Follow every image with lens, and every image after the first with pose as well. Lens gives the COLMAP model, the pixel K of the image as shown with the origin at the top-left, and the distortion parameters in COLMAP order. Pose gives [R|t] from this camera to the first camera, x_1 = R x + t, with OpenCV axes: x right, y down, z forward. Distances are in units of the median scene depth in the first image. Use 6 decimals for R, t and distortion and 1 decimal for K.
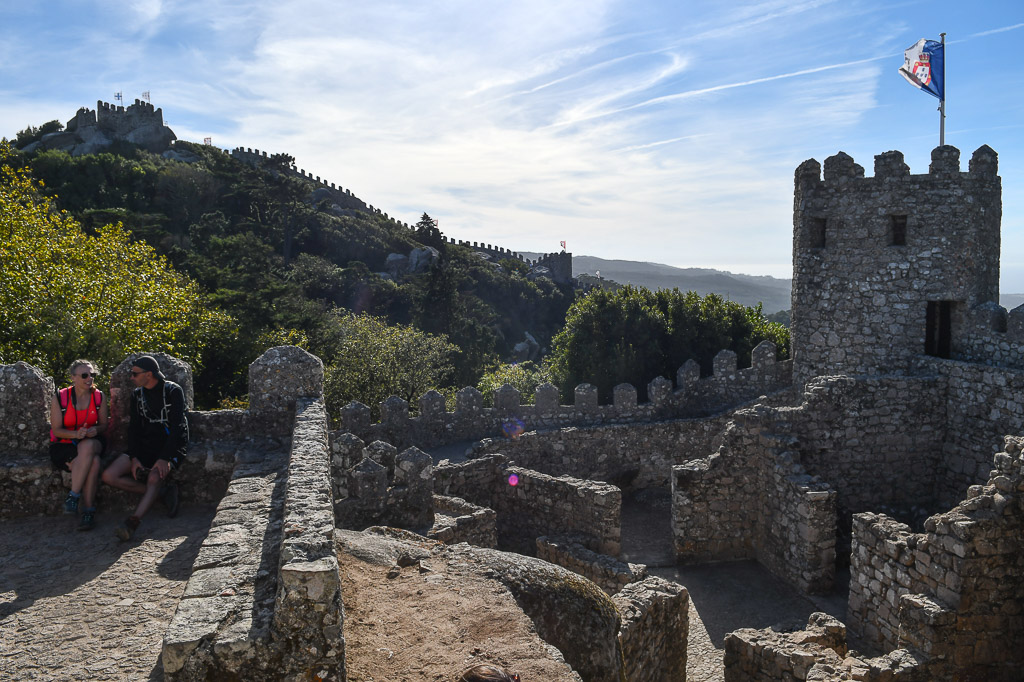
lens RADIAL K [[776.9, 0, 508.2], [0, 776.9, 346.0], [0, 0, 1]] dist [-0.010800, -0.037559]
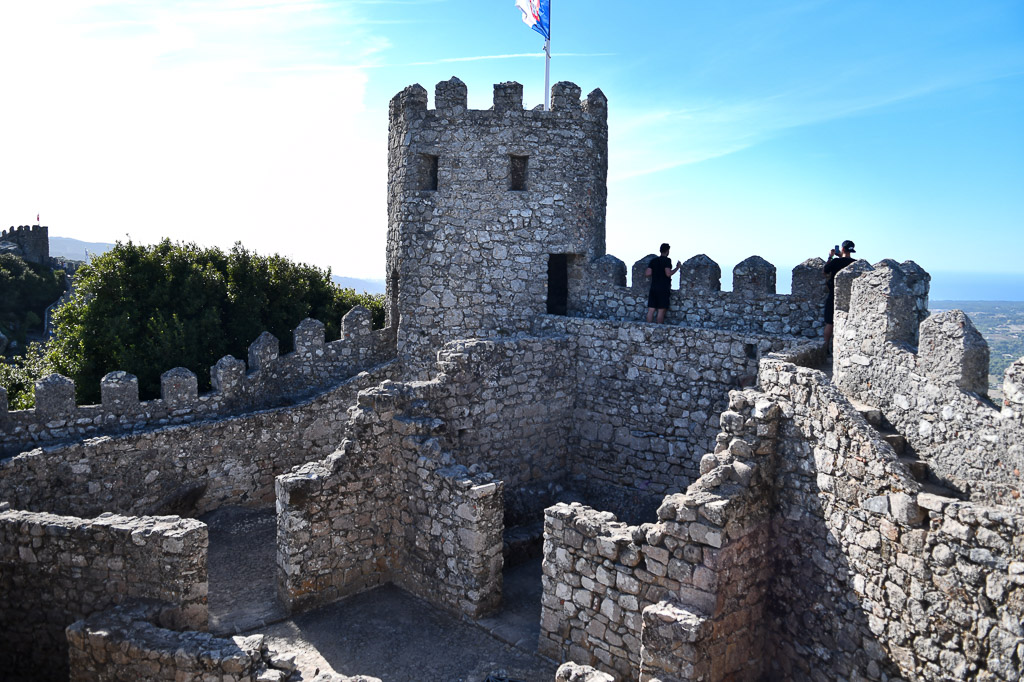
lens RADIAL K [[776.9, 0, 529.6], [0, 776.9, 331.2], [0, 0, 1]] dist [-0.010800, -0.037559]
pose [[0.799911, -0.031191, 0.599307, -0.022510], [0.033008, 0.999423, 0.007959, 0.024722], [-0.599210, 0.013416, 0.800479, 0.297291]]
